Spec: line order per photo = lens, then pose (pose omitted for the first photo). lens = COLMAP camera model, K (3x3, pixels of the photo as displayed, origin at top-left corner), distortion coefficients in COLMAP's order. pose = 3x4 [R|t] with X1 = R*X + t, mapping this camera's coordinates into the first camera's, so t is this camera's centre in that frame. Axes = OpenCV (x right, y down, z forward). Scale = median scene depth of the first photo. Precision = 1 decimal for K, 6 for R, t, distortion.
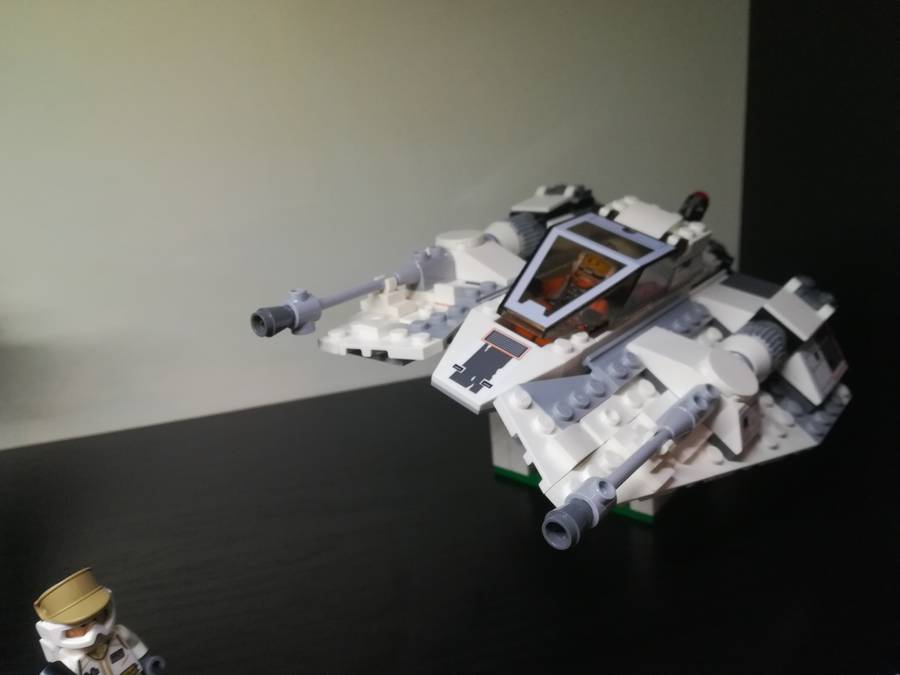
lens RADIAL K [[705.7, 0, 450.2], [0, 705.7, 360.3], [0, 0, 1]] dist [0.054826, -0.147663]
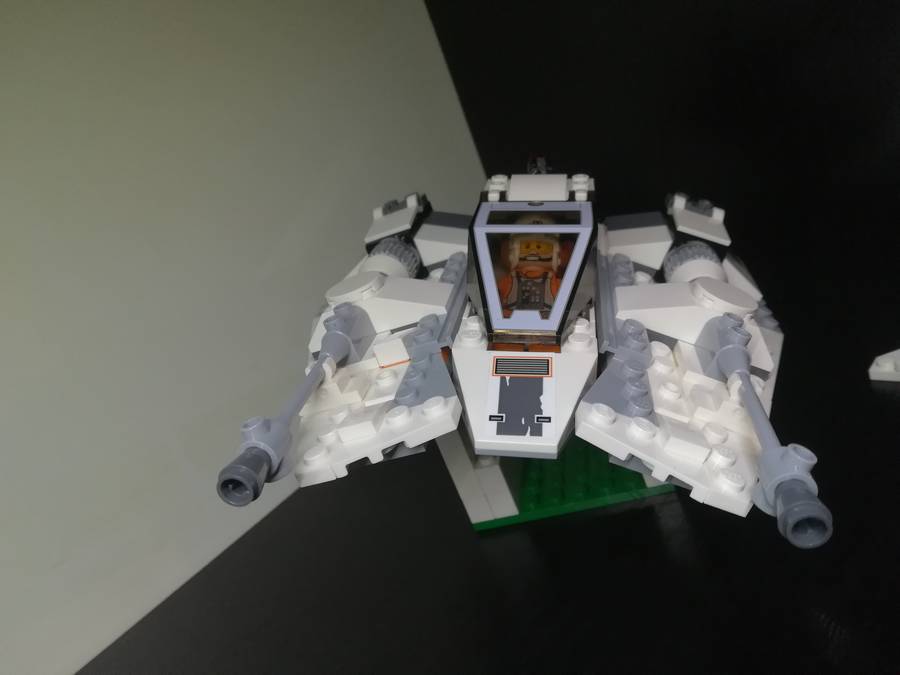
lens RADIAL K [[705.7, 0, 450.2], [0, 705.7, 360.3], [0, 0, 1]] dist [0.054826, -0.147663]
pose [[0.833436, -0.411850, 0.368463, -0.271286], [0.436950, 0.899328, 0.016877, -0.076570], [-0.338319, 0.146934, 0.929489, 0.270336]]
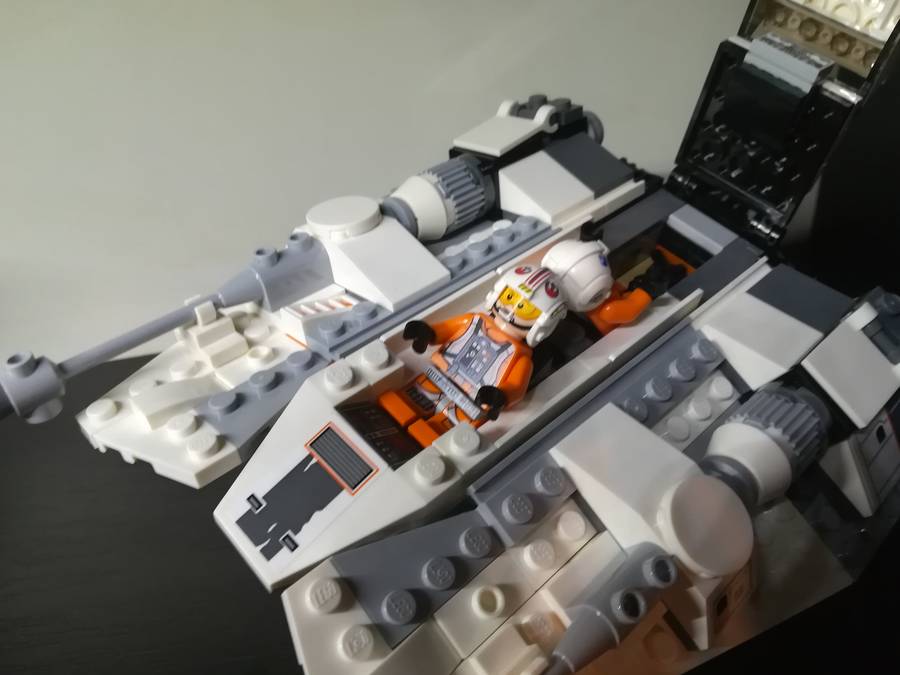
lens RADIAL K [[705.7, 0, 450.2], [0, 705.7, 360.3], [0, 0, 1]] dist [0.054826, -0.147663]
pose [[0.993499, 0.056525, -0.098819, 0.223070], [-0.028700, 0.964349, 0.263074, -0.262989], [0.110166, -0.258528, 0.959701, 0.421135]]
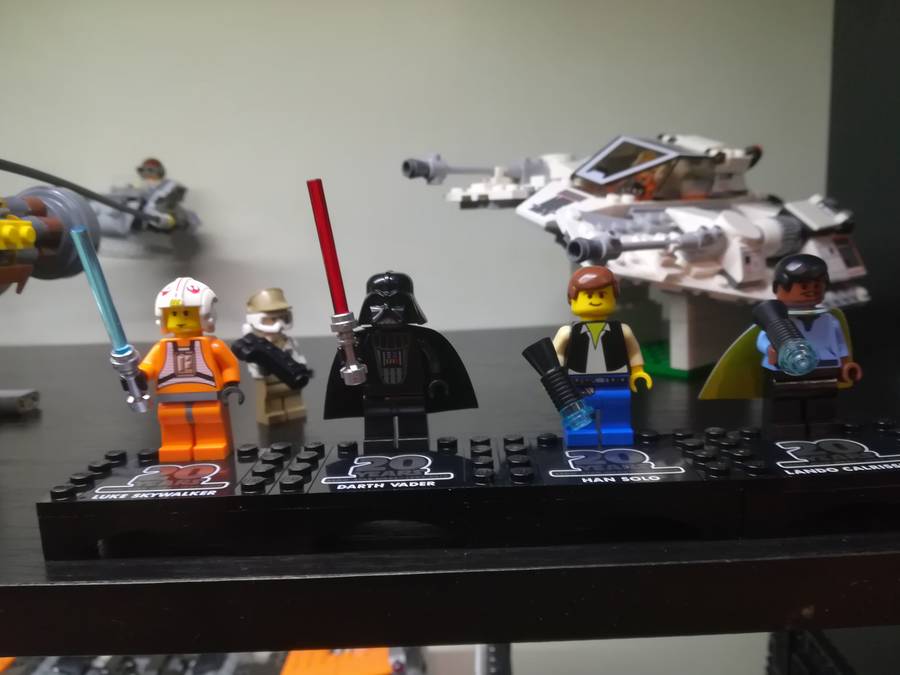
lens RADIAL K [[705.7, 0, 450.2], [0, 705.7, 360.3], [0, 0, 1]] dist [0.054826, -0.147663]
pose [[0.974495, 0.093695, -0.203912, 0.155031], [-0.123149, 0.982900, -0.136902, 0.505494], [0.187598, 0.158522, 0.969370, -0.355112]]
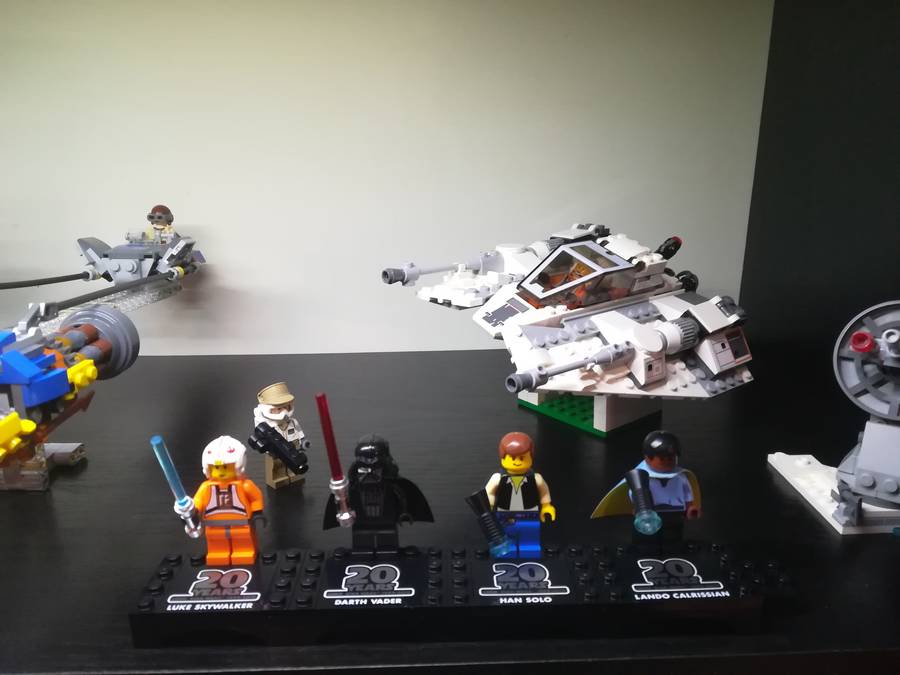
lens RADIAL K [[677.6, 0, 449.0], [0, 677.6, 358.8], [0, 0, 1]] dist [0.054614, -0.121366]
pose [[0.978262, 0.135841, -0.156685, 0.188020], [-0.141804, 0.989513, -0.027473, 0.174474], [0.151310, 0.049094, 0.987266, -0.675388]]
